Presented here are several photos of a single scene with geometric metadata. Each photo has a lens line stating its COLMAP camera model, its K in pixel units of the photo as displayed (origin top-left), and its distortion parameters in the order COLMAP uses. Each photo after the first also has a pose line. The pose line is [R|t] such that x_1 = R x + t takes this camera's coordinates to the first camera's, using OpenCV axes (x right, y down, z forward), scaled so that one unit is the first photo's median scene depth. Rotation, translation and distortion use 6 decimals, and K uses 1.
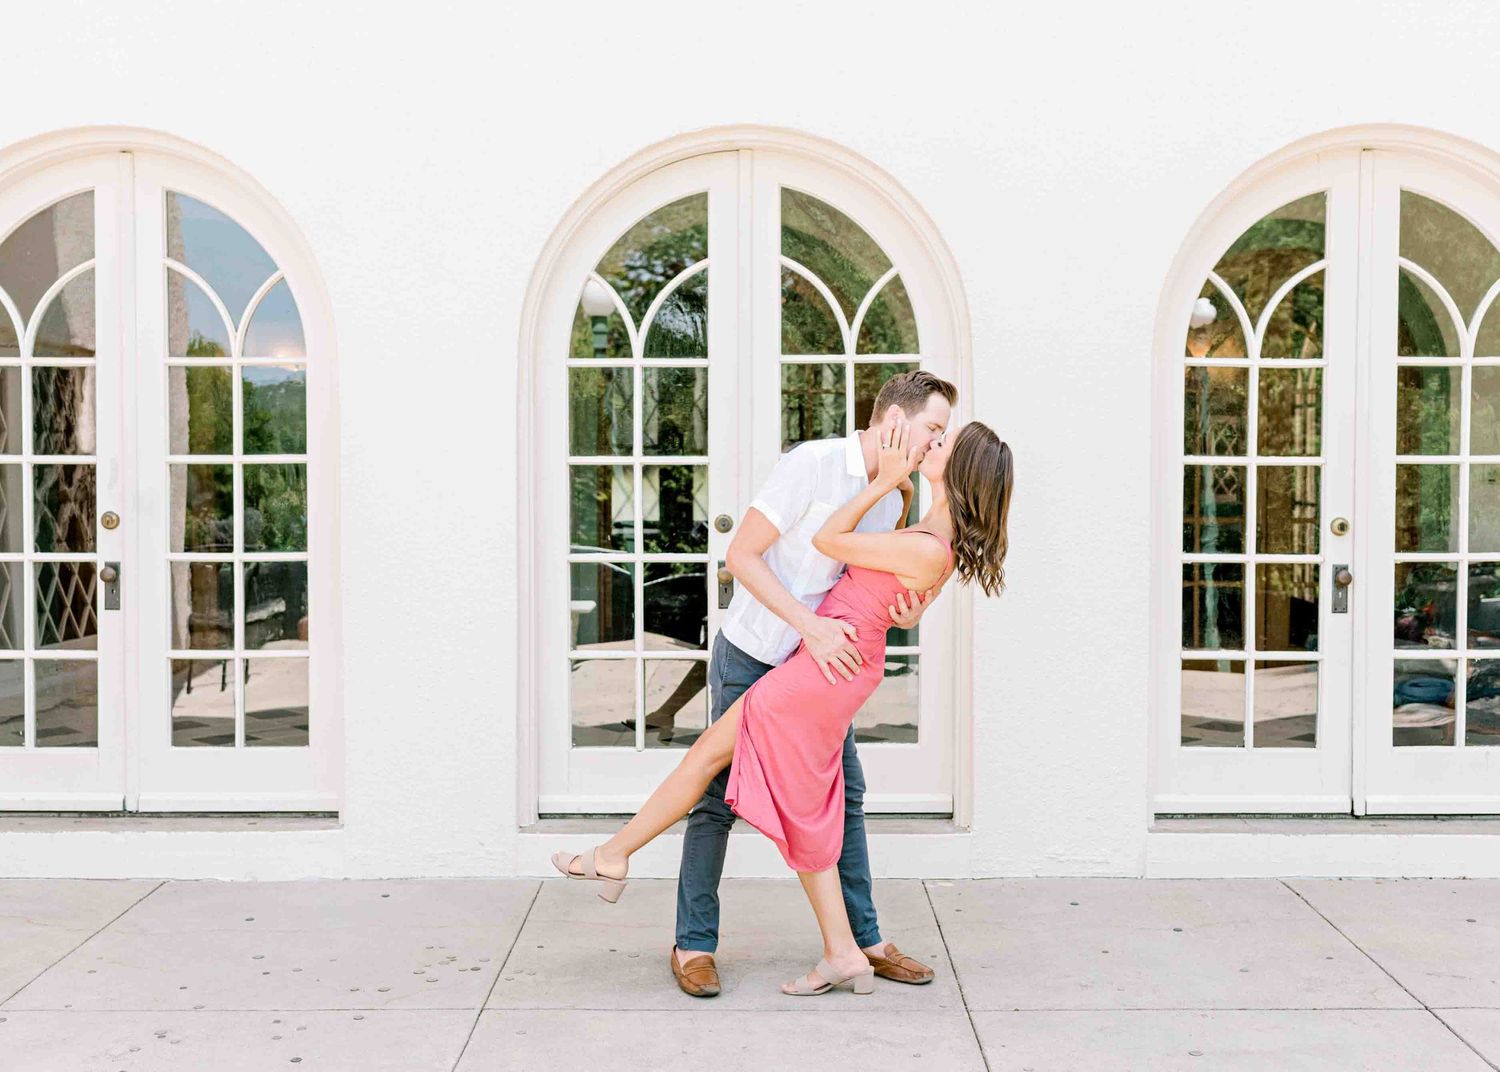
lens RADIAL K [[1537.8, 0, 750.0], [0, 1537.8, 536.0], [0, 0, 1]] dist [0.000154, -0.005016]
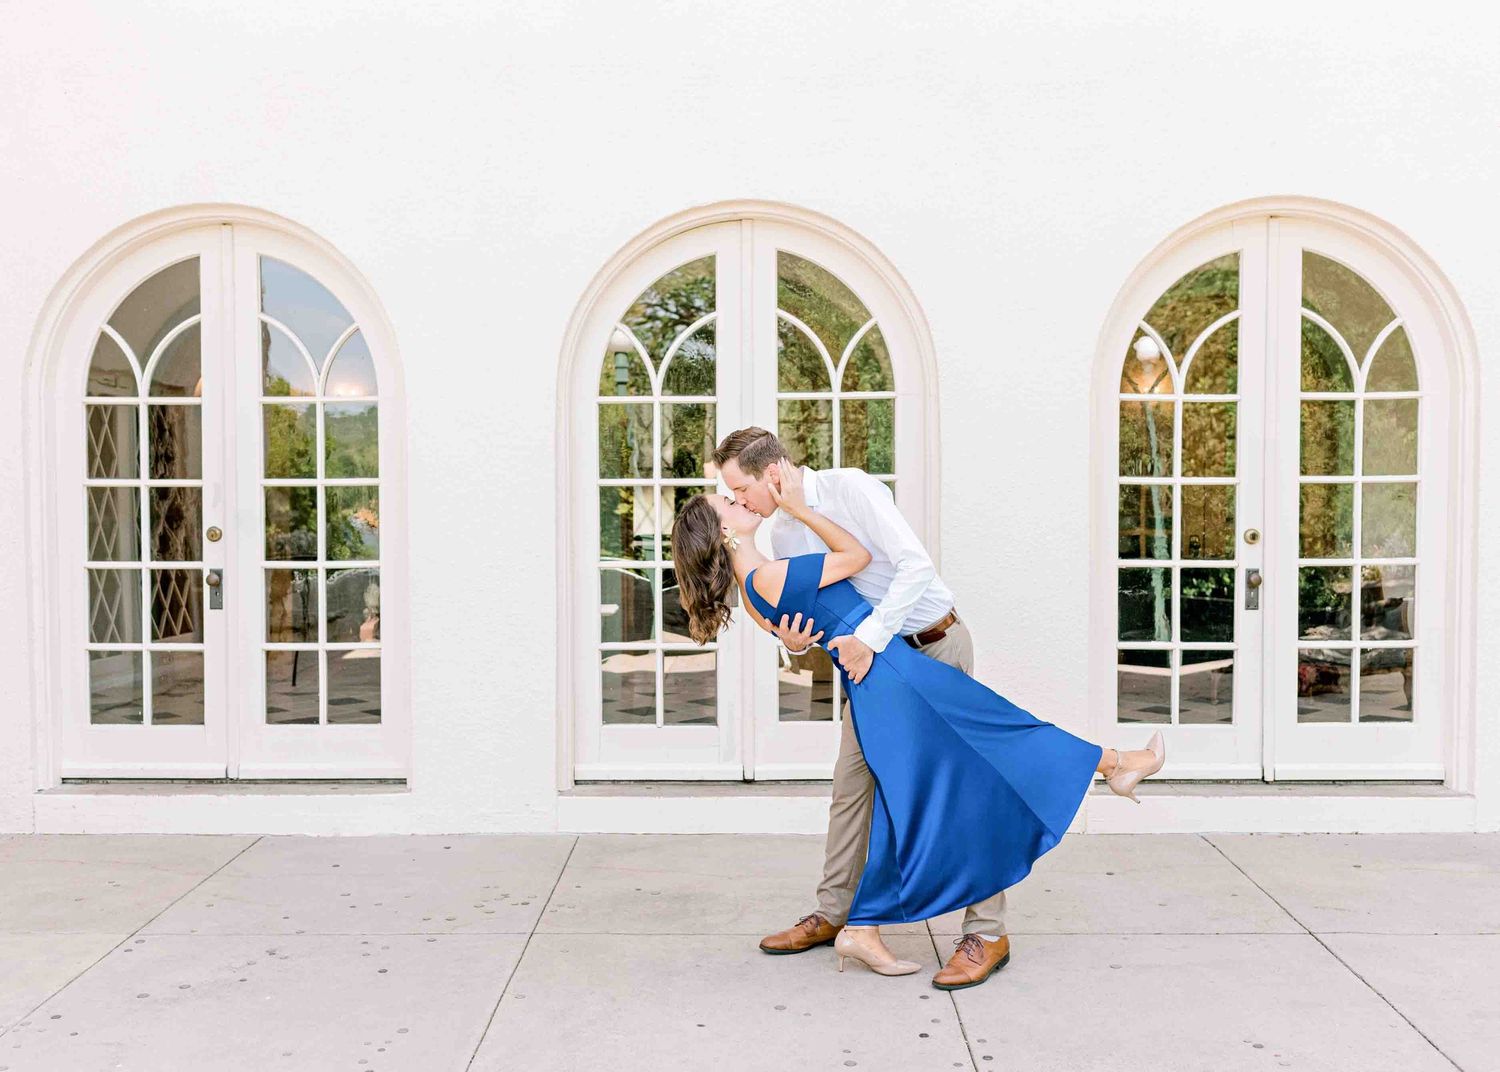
lens RADIAL K [[1538.5, 0, 742.1], [0, 1538.5, 535.6], [0, 0, 1]] dist [0.000969, -0.003183]
pose [[0.999912, -0.002812, -0.012946, 0.007672], [0.002678, 0.999942, -0.010410, 0.004544], [0.012974, 0.010375, 0.999862, -0.186524]]
